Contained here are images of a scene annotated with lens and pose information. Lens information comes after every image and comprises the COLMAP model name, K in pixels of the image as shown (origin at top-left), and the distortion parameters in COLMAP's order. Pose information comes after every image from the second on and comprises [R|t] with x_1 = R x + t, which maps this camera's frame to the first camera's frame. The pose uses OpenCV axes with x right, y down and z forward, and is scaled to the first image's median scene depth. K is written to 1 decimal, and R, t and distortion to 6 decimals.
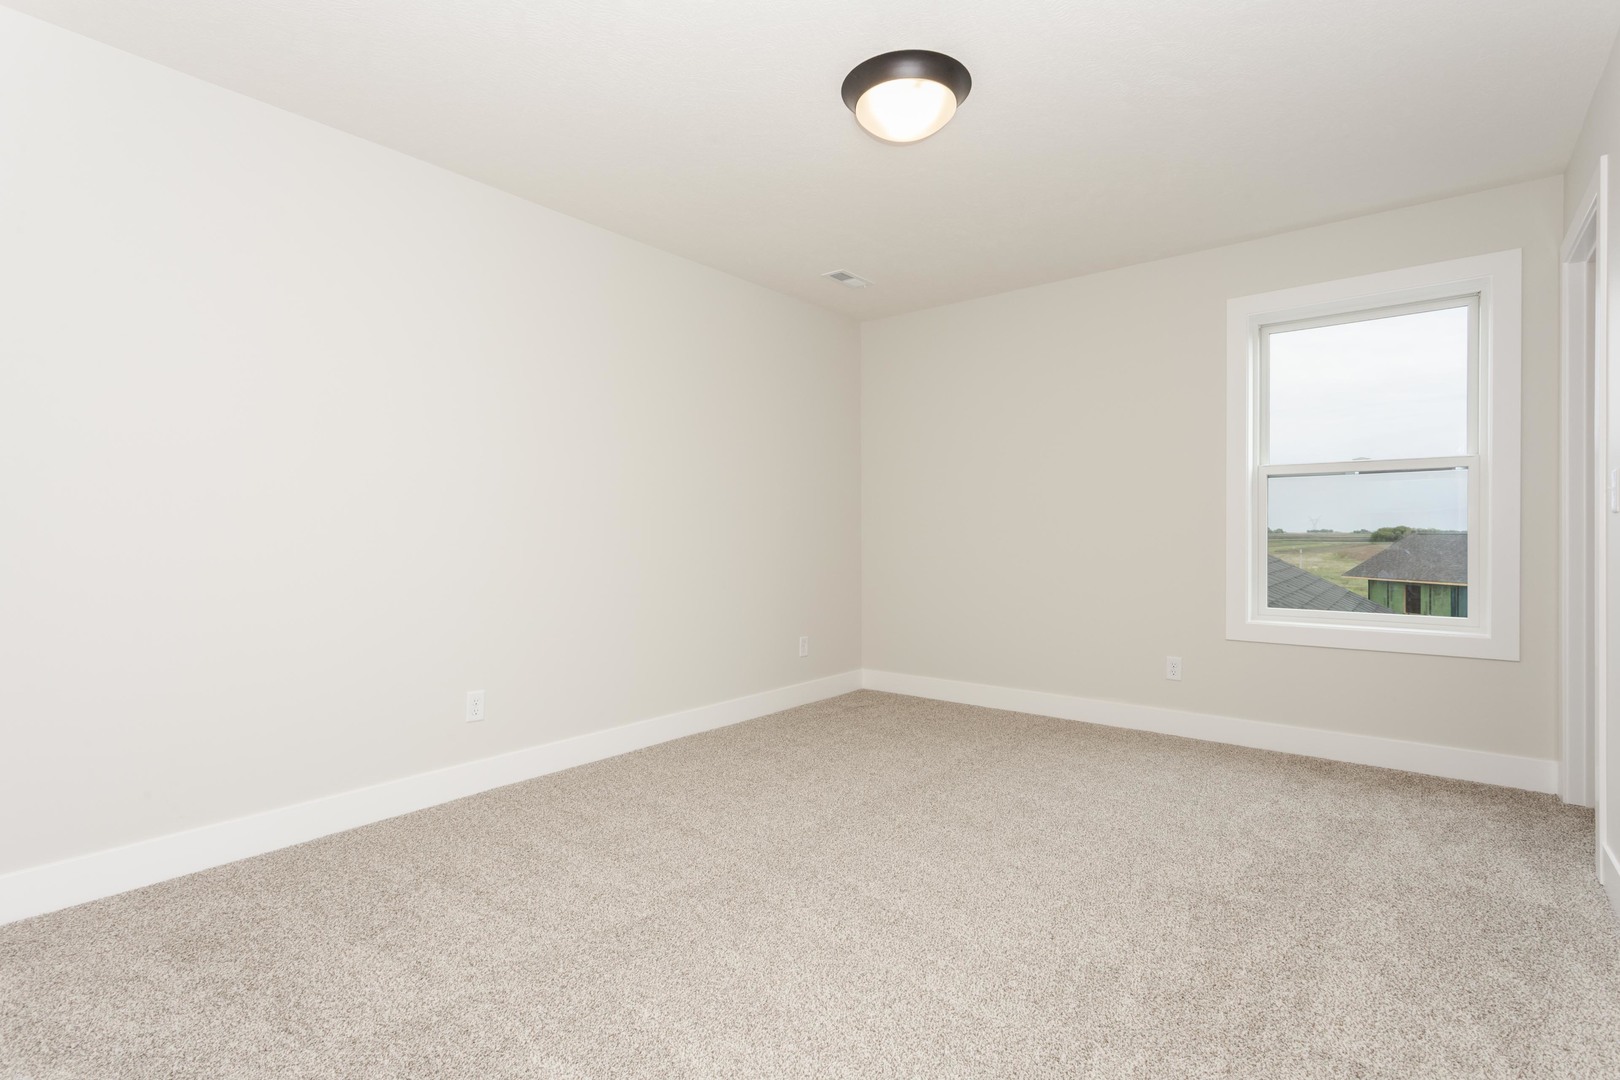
lens RADIAL K [[786.6, 0, 812.3], [0, 786.6, 534.5], [0, 0, 1]] dist [-0.001886, -0.000013]
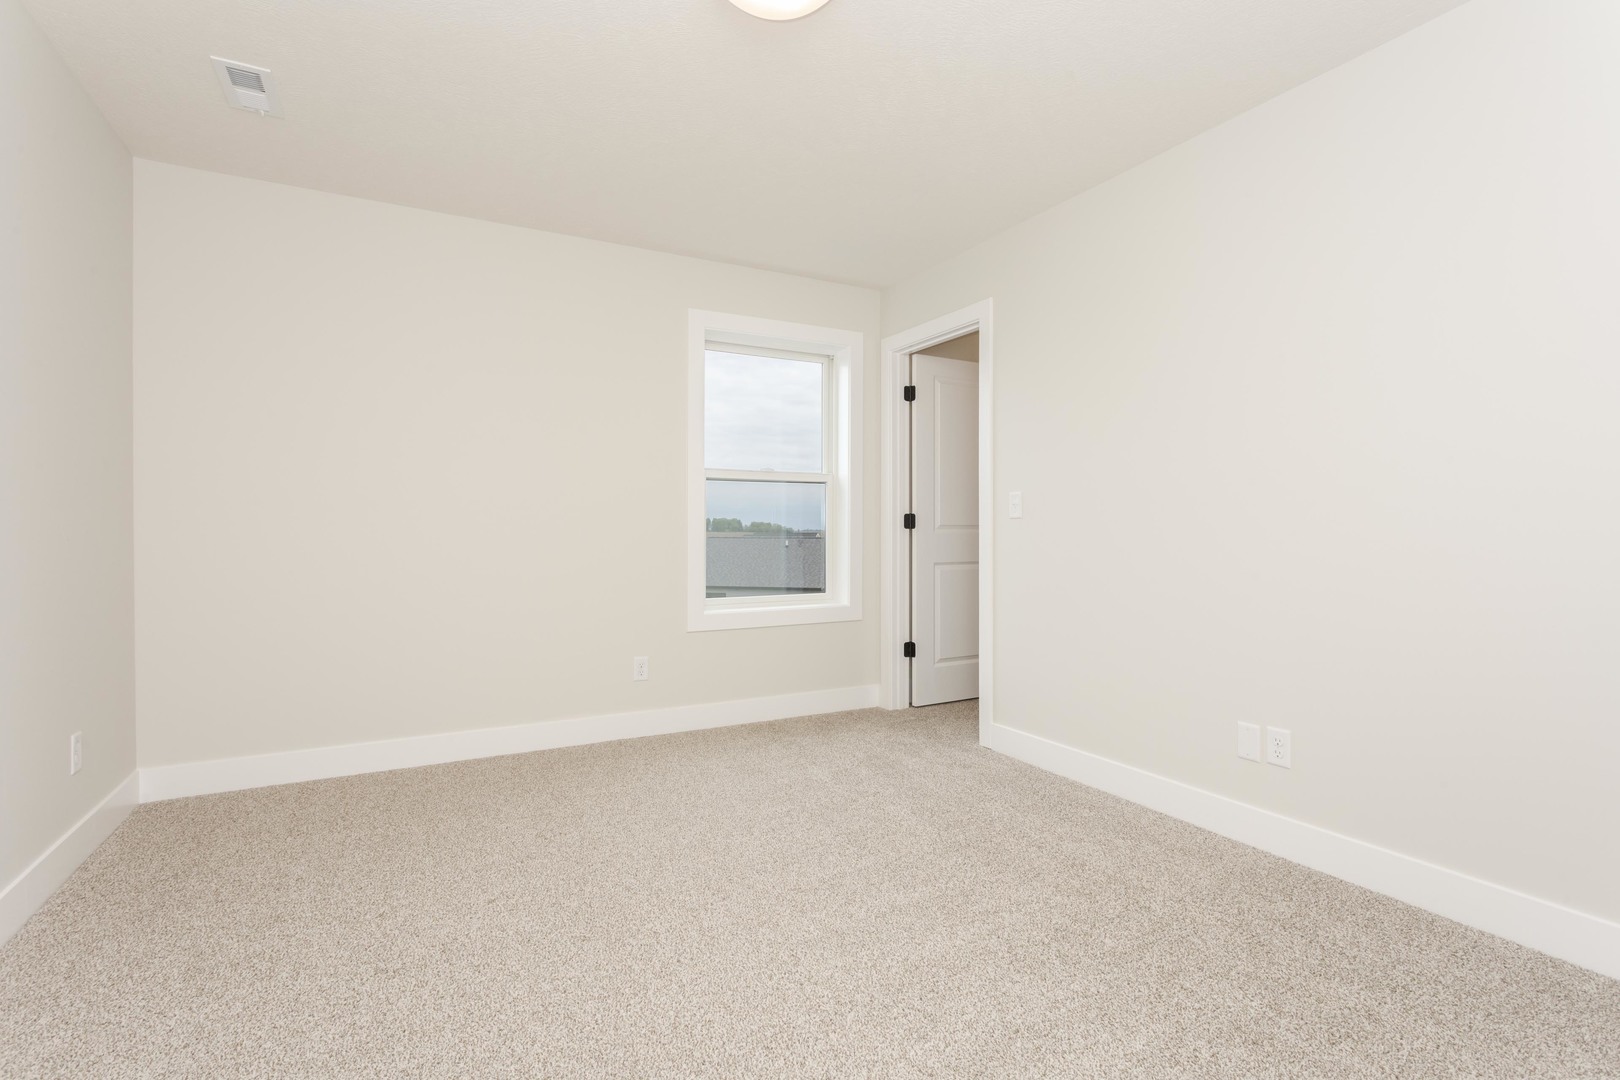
lens RADIAL K [[786.6, 0, 812.3], [0, 786.6, 534.5], [0, 0, 1]] dist [-0.001886, -0.000013]
pose [[0.374679, -0.004703, 0.927143, -0.410302], [0.002745, 0.999988, 0.003964, 0.001036], [-0.927150, 0.001060, 0.374688, 0.493354]]
